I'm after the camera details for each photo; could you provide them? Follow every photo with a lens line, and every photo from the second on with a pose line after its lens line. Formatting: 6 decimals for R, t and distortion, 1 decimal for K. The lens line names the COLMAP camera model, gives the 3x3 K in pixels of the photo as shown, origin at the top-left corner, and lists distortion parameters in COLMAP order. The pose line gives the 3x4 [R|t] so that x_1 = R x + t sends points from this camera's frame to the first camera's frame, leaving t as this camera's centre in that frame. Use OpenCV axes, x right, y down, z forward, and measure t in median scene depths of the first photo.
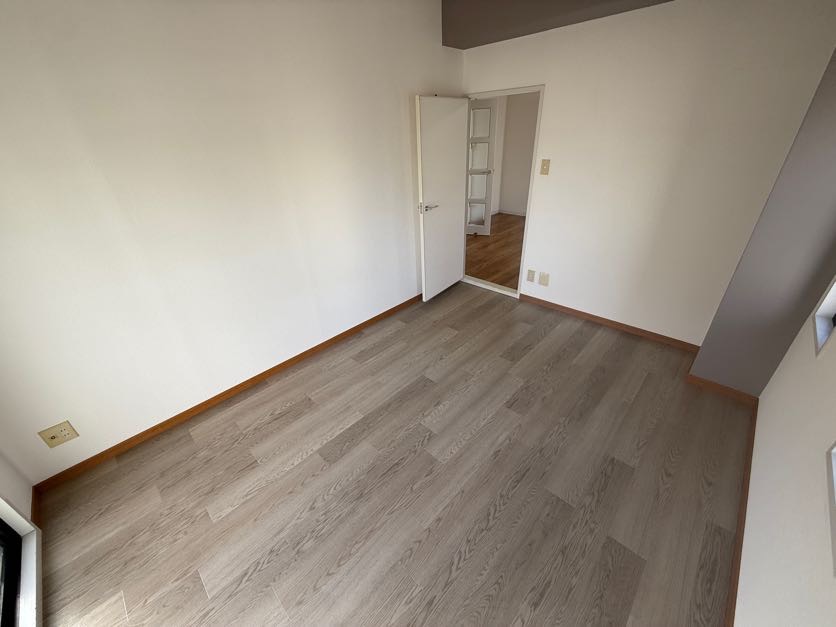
lens RADIAL K [[329.8, 0, 412.5], [0, 329.8, 314.1], [0, 0, 1]] dist [-0.002389, 0.000029]
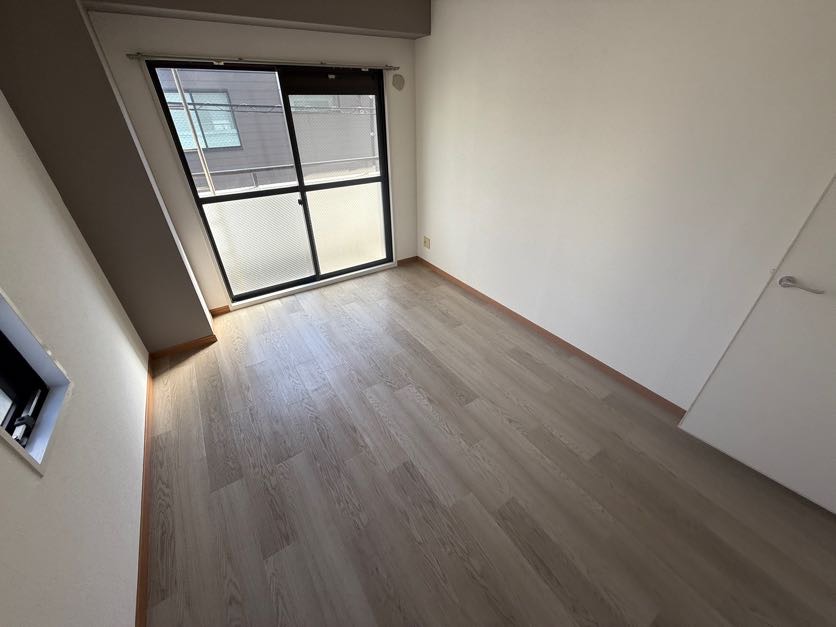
lens RADIAL K [[329.8, 0, 416.5], [0, 329.8, 312.0], [0, 0, 1]] dist [-0.002389, 0.000029]
pose [[-0.210300, 0.561105, -0.800584, 0.693579], [-0.457644, 0.667133, 0.587789, -0.432019], [0.863907, 0.489995, 0.116488, 0.720293]]
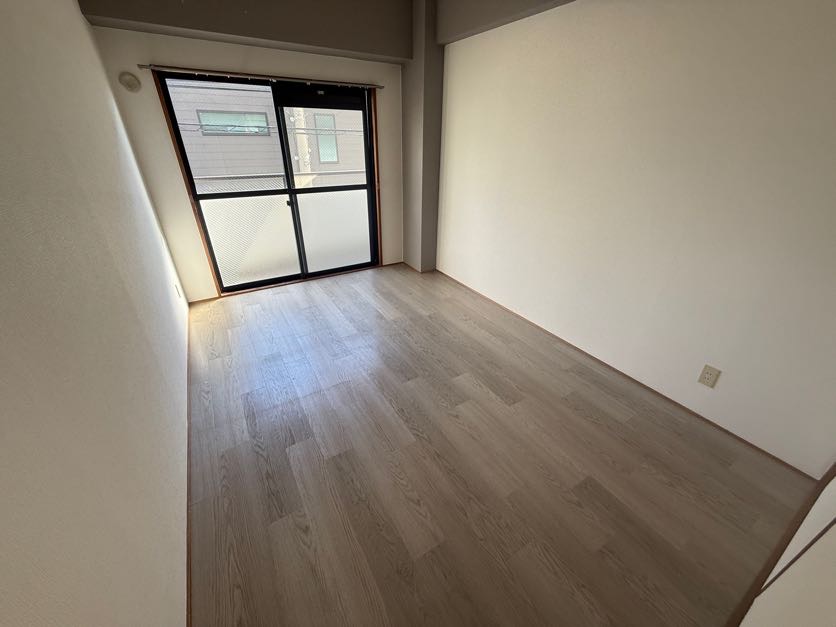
lens RADIAL K [[329.8, 0, 416.9], [0, 329.8, 314.8], [0, 0, 1]] dist [-0.002389, 0.000029]
pose [[-0.256691, 0.500669, -0.826705, 0.777896], [-0.470136, 0.682664, 0.559412, -0.472313], [0.844441, 0.532260, 0.060149, 0.905877]]
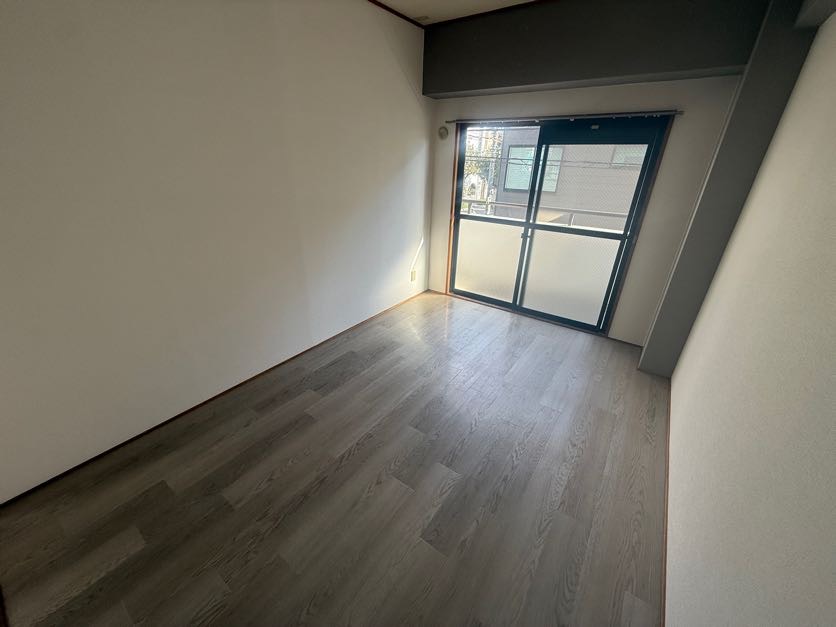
lens RADIAL K [[329.8, 0, 420.7], [0, 329.8, 318.3], [0, 0, 1]] dist [-0.002389, 0.000029]
pose [[-0.988356, 0.087444, -0.124524, 0.129865], [-0.052801, 0.570419, 0.819655, -0.709628], [0.142705, 0.816686, -0.559159, 1.323232]]
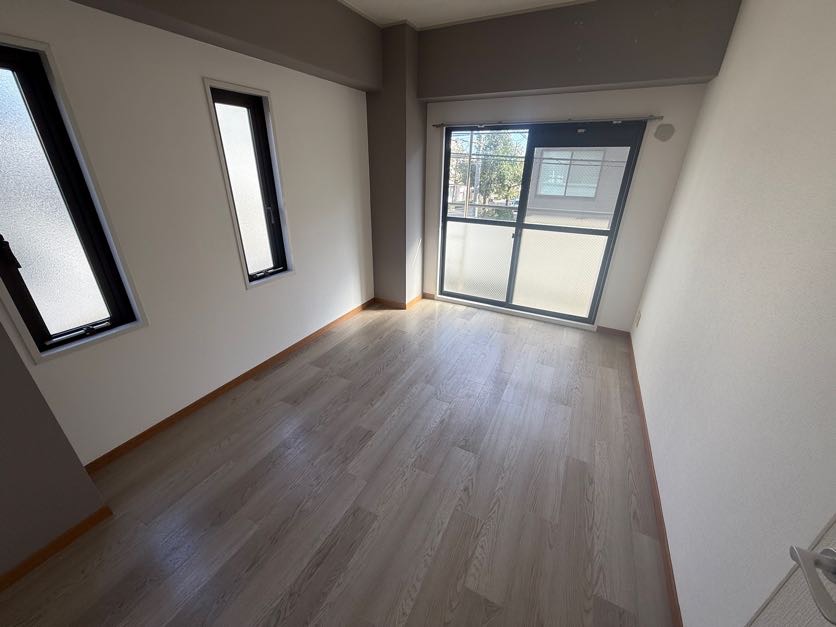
lens RADIAL K [[329.8, 0, 416.9], [0, 329.8, 312.7], [0, 0, 1]] dist [-0.002389, 0.000029]
pose [[-0.950790, 0.158372, -0.266302, 0.348669], [-0.122886, 0.596246, 0.793341, -0.668831], [0.284425, 0.787025, -0.547443, 1.240469]]
